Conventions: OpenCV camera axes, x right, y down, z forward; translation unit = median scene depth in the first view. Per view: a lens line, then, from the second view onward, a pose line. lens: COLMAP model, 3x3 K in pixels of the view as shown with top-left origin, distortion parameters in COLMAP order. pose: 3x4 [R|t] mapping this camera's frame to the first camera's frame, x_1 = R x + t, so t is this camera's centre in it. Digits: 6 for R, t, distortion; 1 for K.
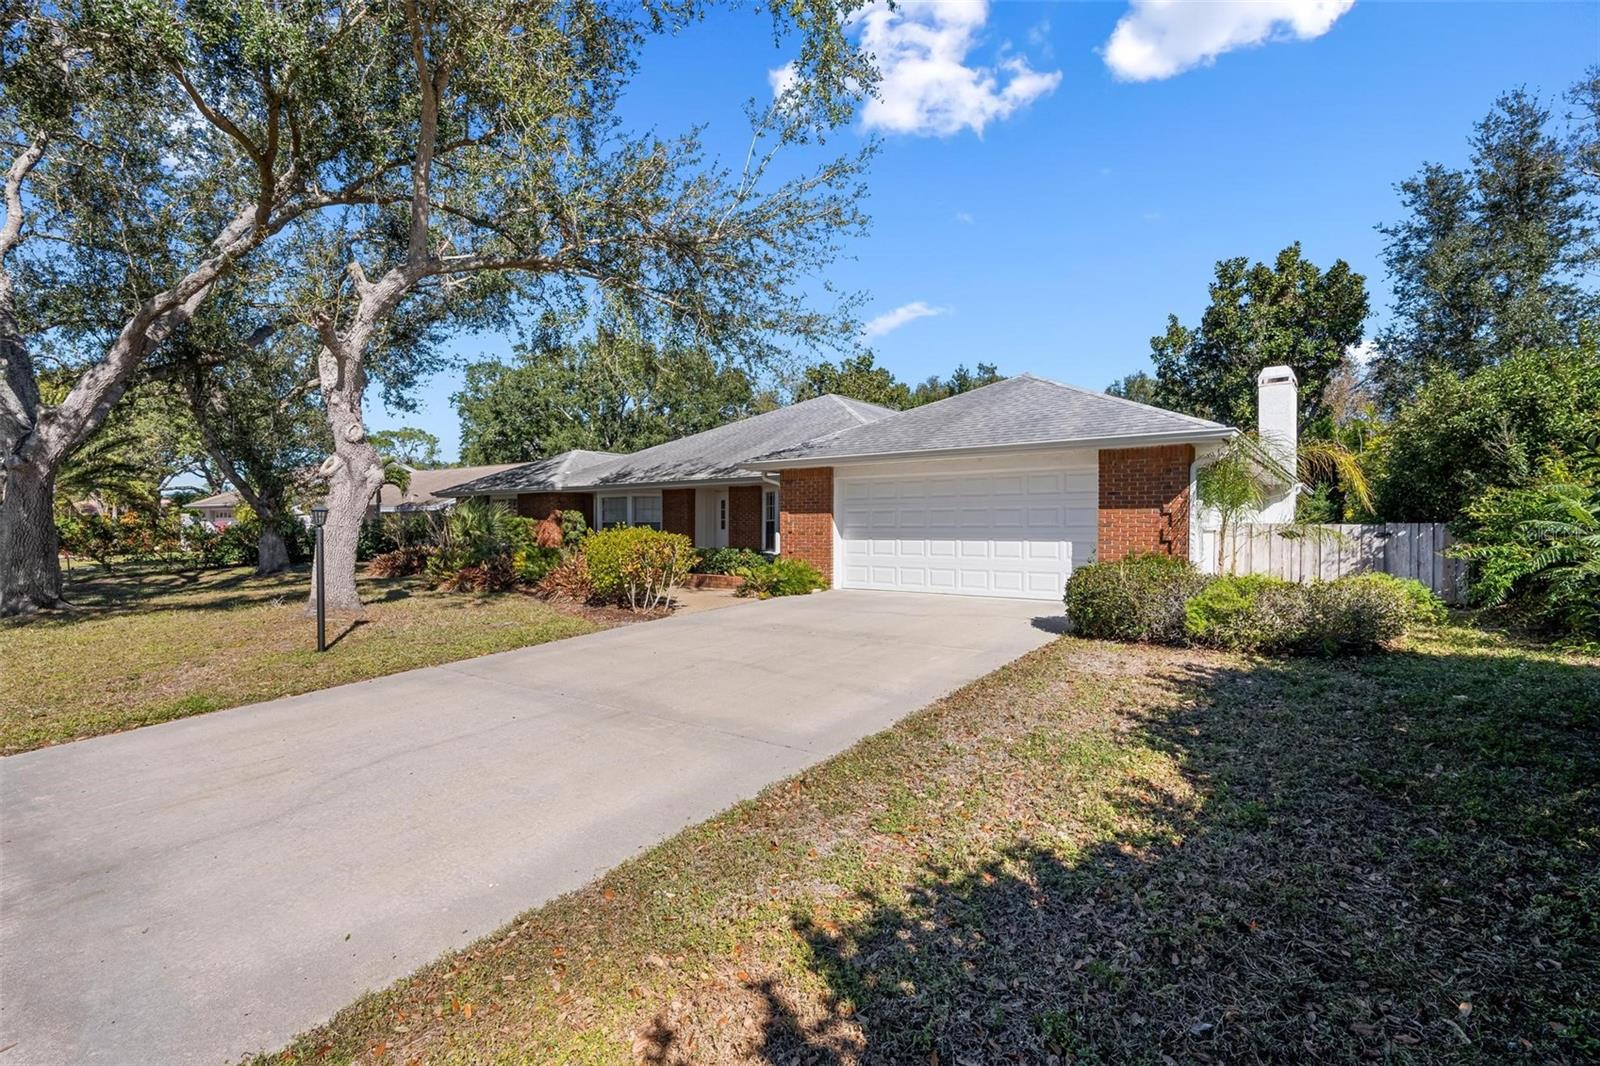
lens RADIAL K [[718.0, 0, 799.4], [0, 718.0, 529.0], [0, 0, 1]] dist [0.000550, 0.000213]
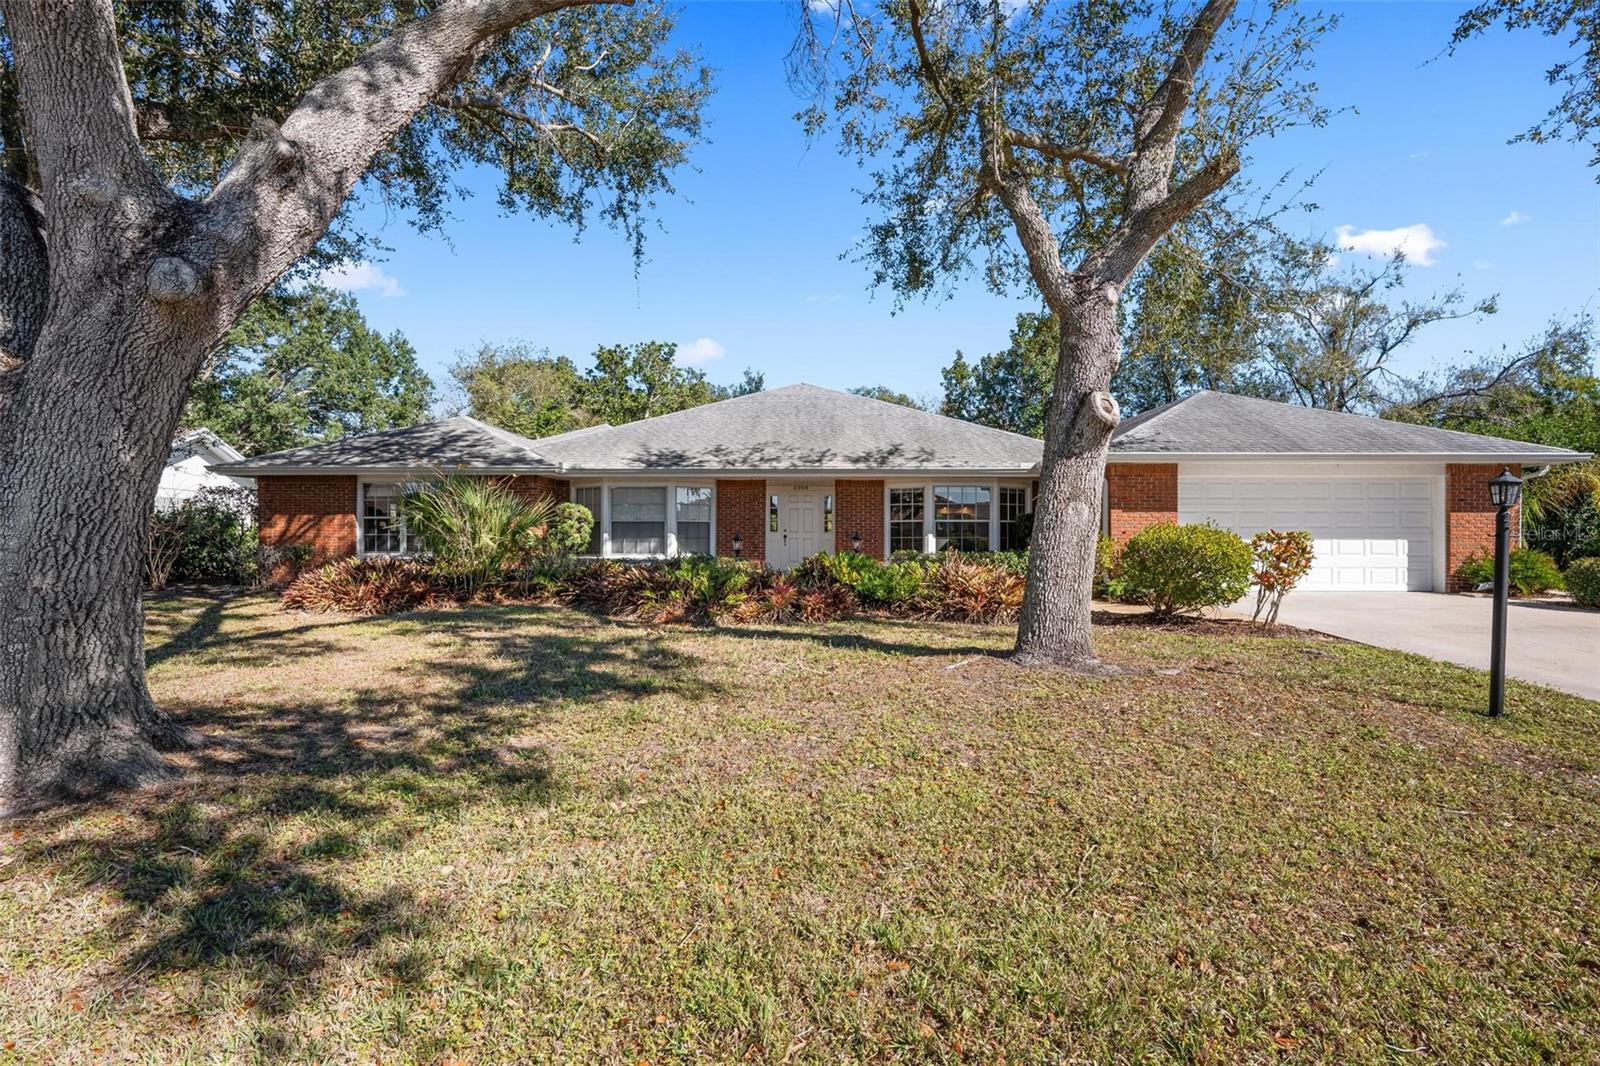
lens RADIAL K [[718.0, 0, 799.9], [0, 718.0, 539.5], [0, 0, 1]] dist [0.000550, 0.000213]
pose [[0.810384, 0.000450, 0.585899, -0.913123], [-0.001765, 0.999997, 0.001674, 0.013823], [-0.585897, -0.002390, 0.810382, 0.514819]]
